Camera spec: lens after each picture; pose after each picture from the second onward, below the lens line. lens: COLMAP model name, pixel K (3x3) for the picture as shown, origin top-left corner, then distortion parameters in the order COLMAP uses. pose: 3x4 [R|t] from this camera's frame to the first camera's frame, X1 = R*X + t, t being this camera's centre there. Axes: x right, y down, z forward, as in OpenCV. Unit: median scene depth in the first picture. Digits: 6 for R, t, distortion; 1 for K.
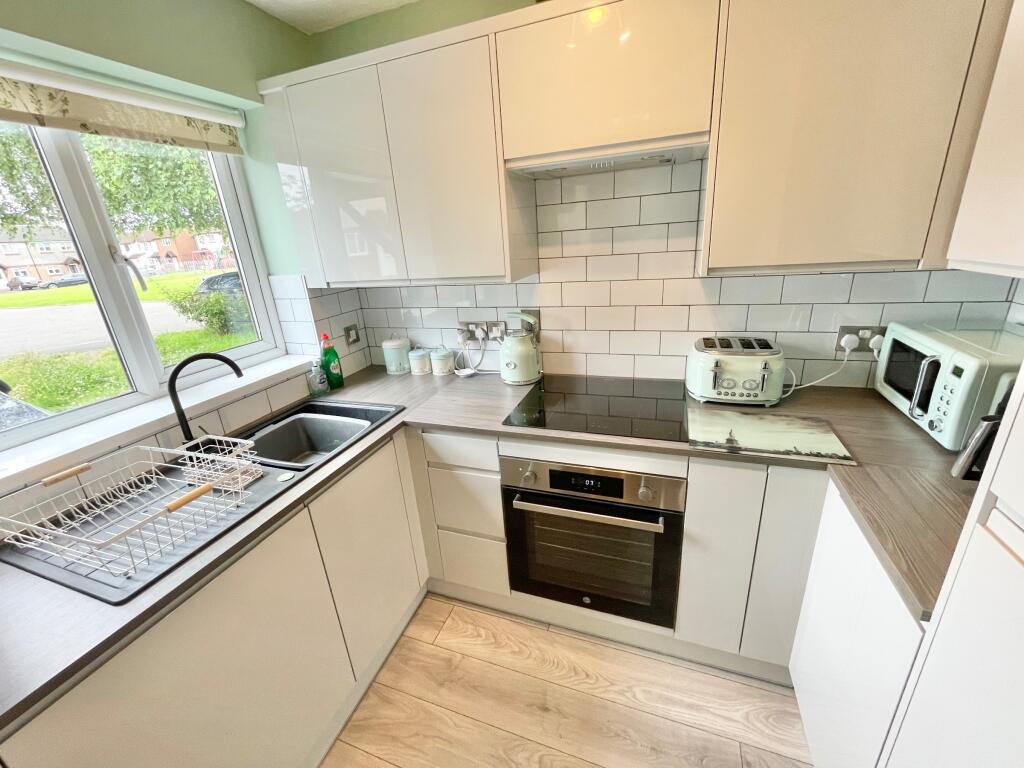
lens RADIAL K [[415.3, 0, 511.4], [0, 415.3, 382.5], [0, 0, 1]] dist [-0.004654, 0.000681]
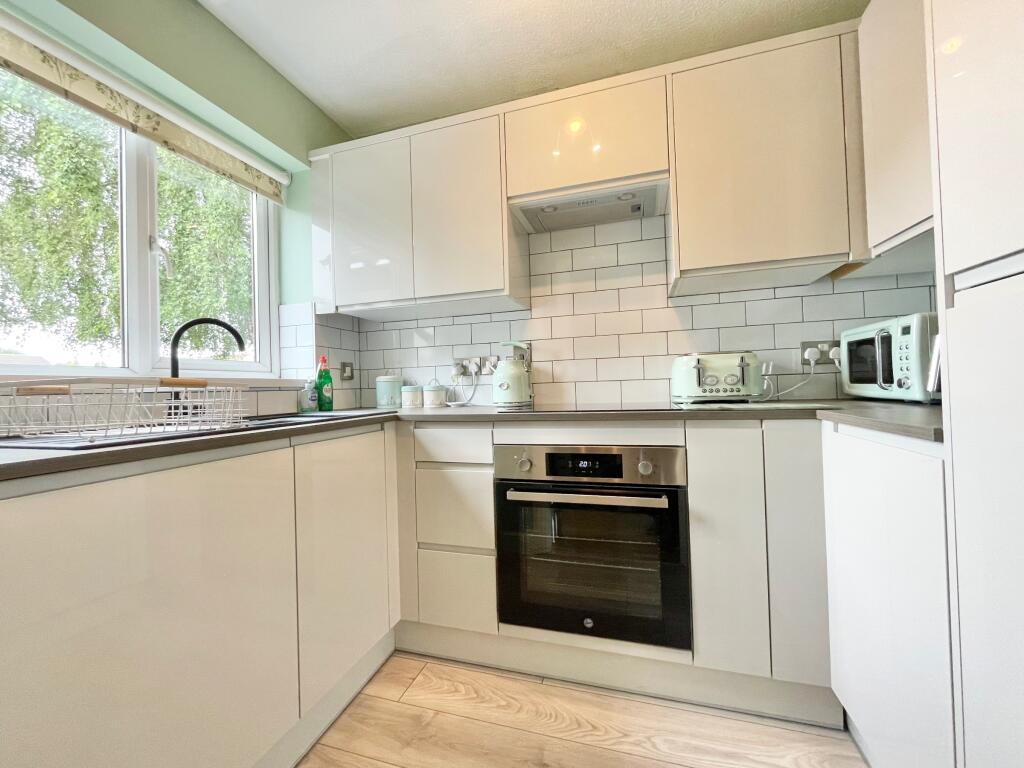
lens RADIAL K [[415.3, 0, 511.1], [0, 415.3, 382.3], [0, 0, 1]] dist [-0.004654, 0.000681]
pose [[0.997949, 0.039271, 0.050545, -0.041276], [-0.019187, 0.936889, -0.349100, 0.362254], [-0.061065, 0.347415, 0.935721, 0.033021]]
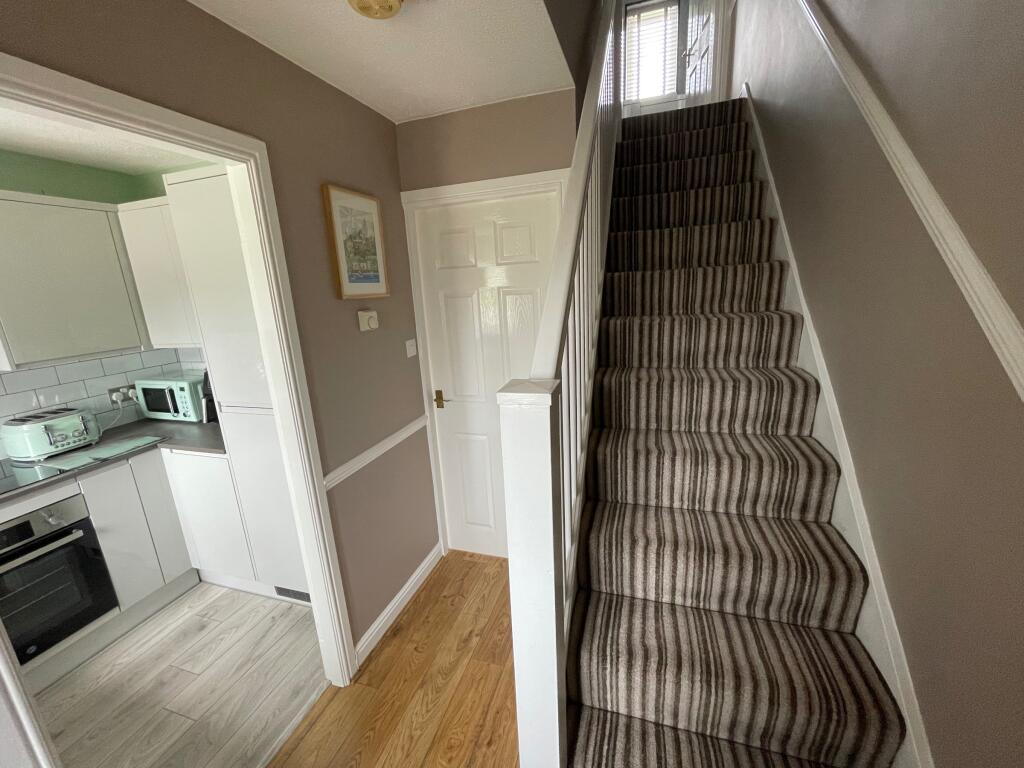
lens RADIAL K [[415.3, 0, 506.3], [0, 415.3, 386.4], [0, 0, 1]] dist [-0.004654, 0.000681]
pose [[-0.032720, -0.170836, 0.984756, -0.855315], [0.388298, 0.905713, 0.170025, 0.184373], [-0.920953, 0.387942, 0.036700, -0.516298]]
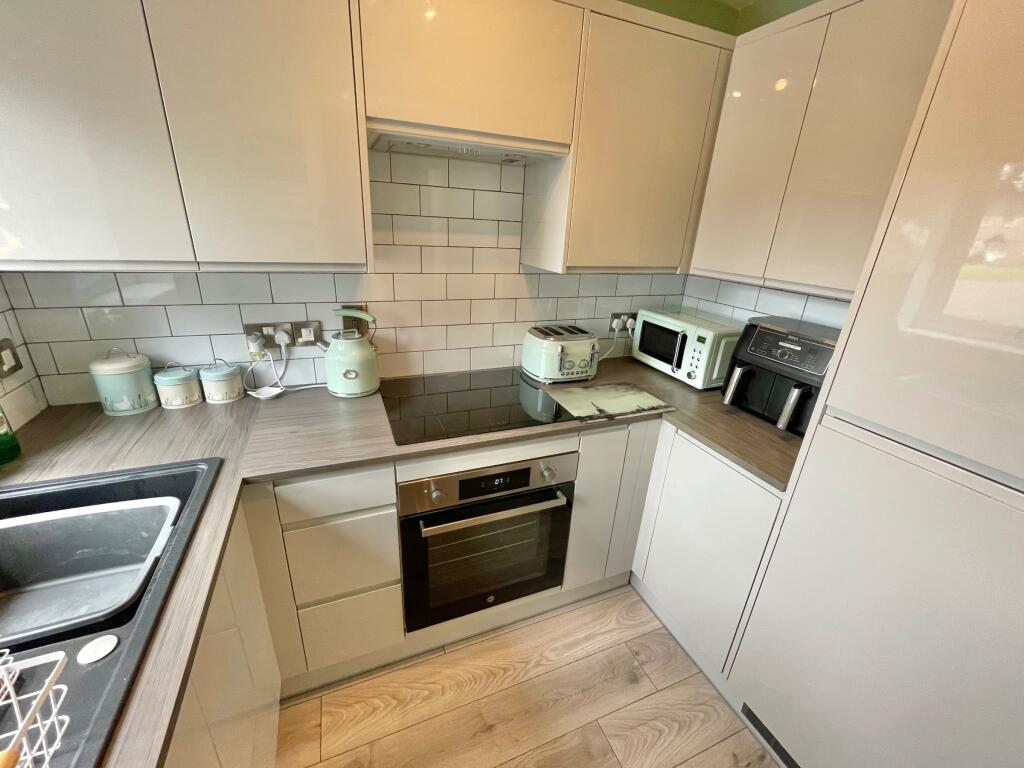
lens RADIAL K [[415.3, 0, 511.7], [0, 415.3, 382.5], [0, 0, 1]] dist [-0.004654, 0.000681]
pose [[0.727301, -0.144760, 0.670878, -0.372272], [0.130081, 0.988860, 0.072352, -0.050921], [-0.673878, 0.034647, 0.738030, 0.220937]]
